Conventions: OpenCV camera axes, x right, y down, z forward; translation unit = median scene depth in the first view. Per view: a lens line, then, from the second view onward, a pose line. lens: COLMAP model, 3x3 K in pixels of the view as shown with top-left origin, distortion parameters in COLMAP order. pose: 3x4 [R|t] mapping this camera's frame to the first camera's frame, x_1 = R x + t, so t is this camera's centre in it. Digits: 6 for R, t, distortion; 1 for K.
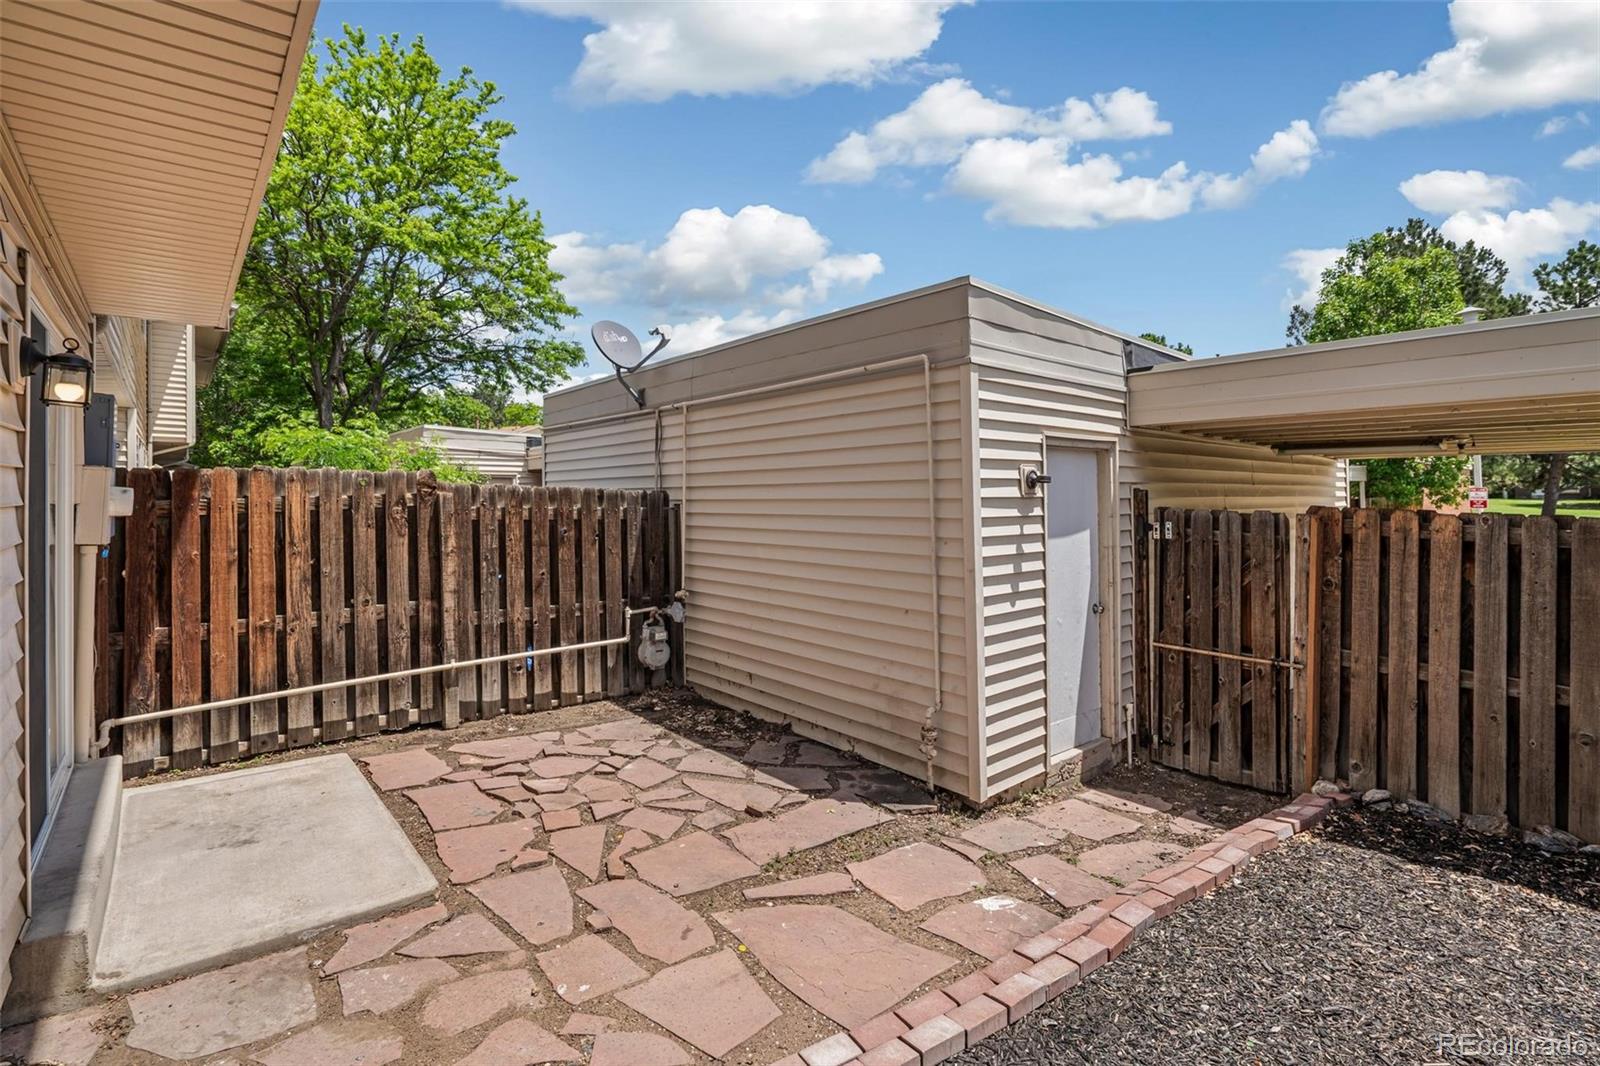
lens RADIAL K [[759.7, 0, 800.0], [0, 759.7, 533.0], [0, 0, 1]] dist [-0.002908, -0.000321]
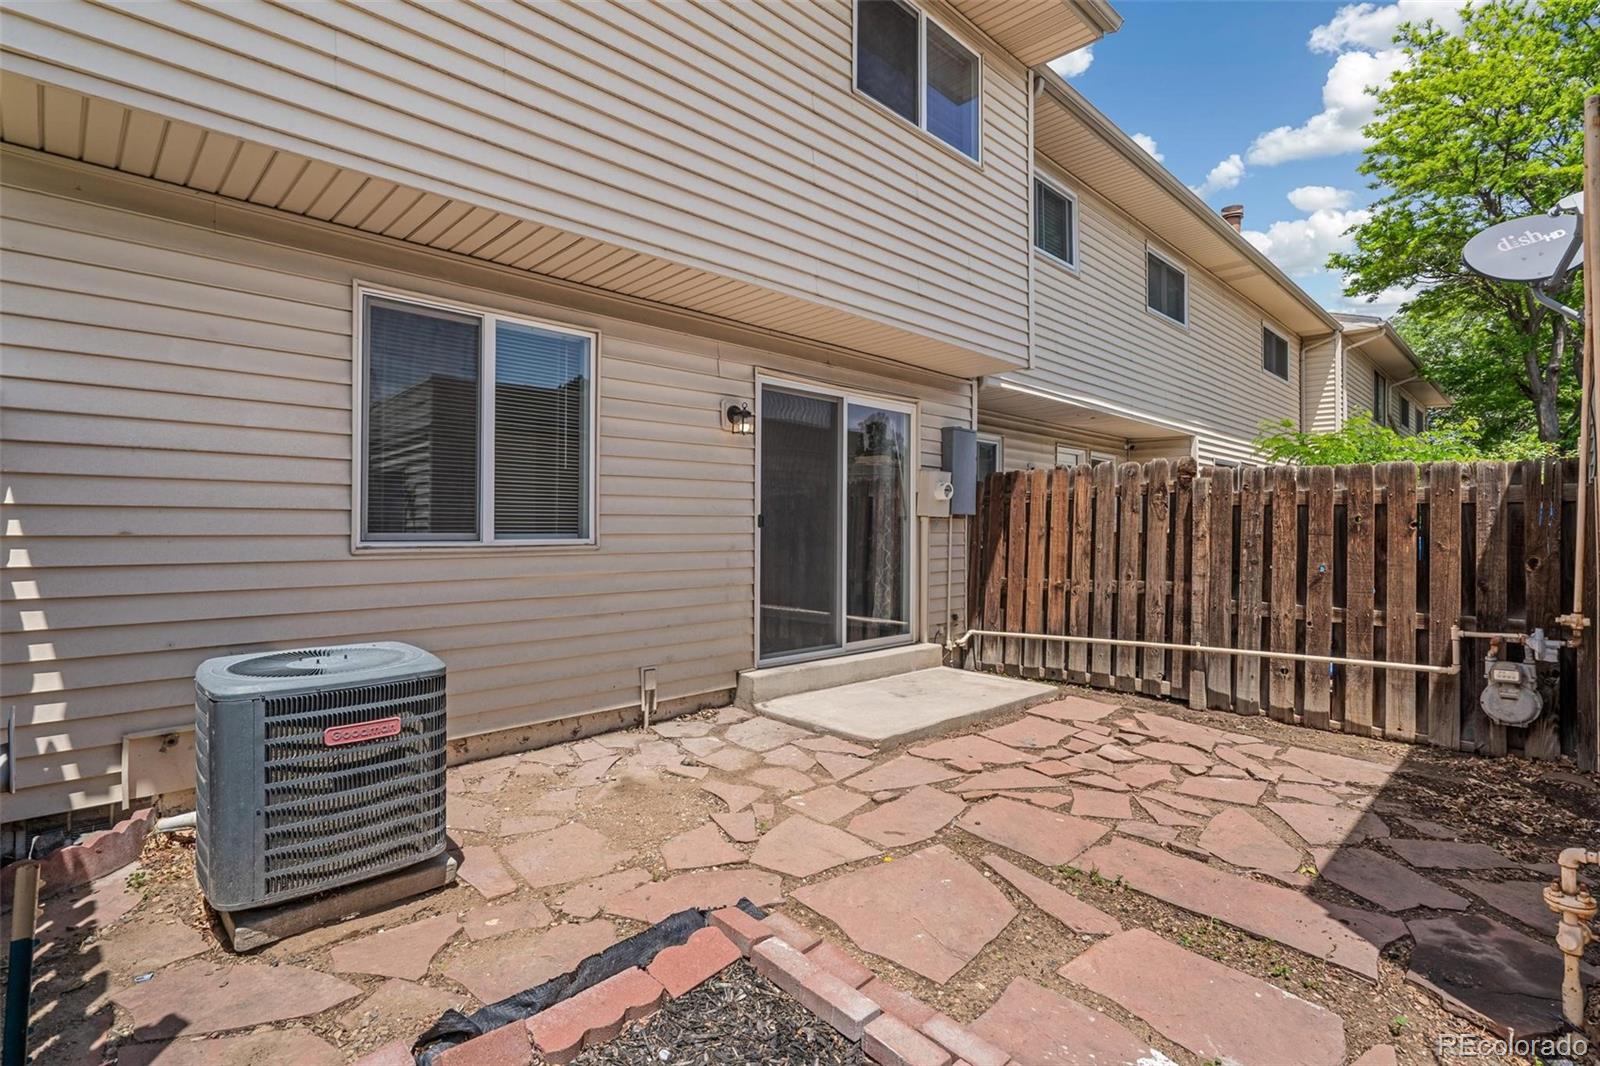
lens RADIAL K [[722.9, 0, 797.9], [0, 722.9, 542.2], [0, 0, 1]] dist [-0.003799, 0.000366]
pose [[0.102286, 0.015843, -0.994629, 0.463721], [-0.044908, 0.998927, 0.011293, 0.048206], [0.993741, 0.043512, 0.102887, 0.379469]]
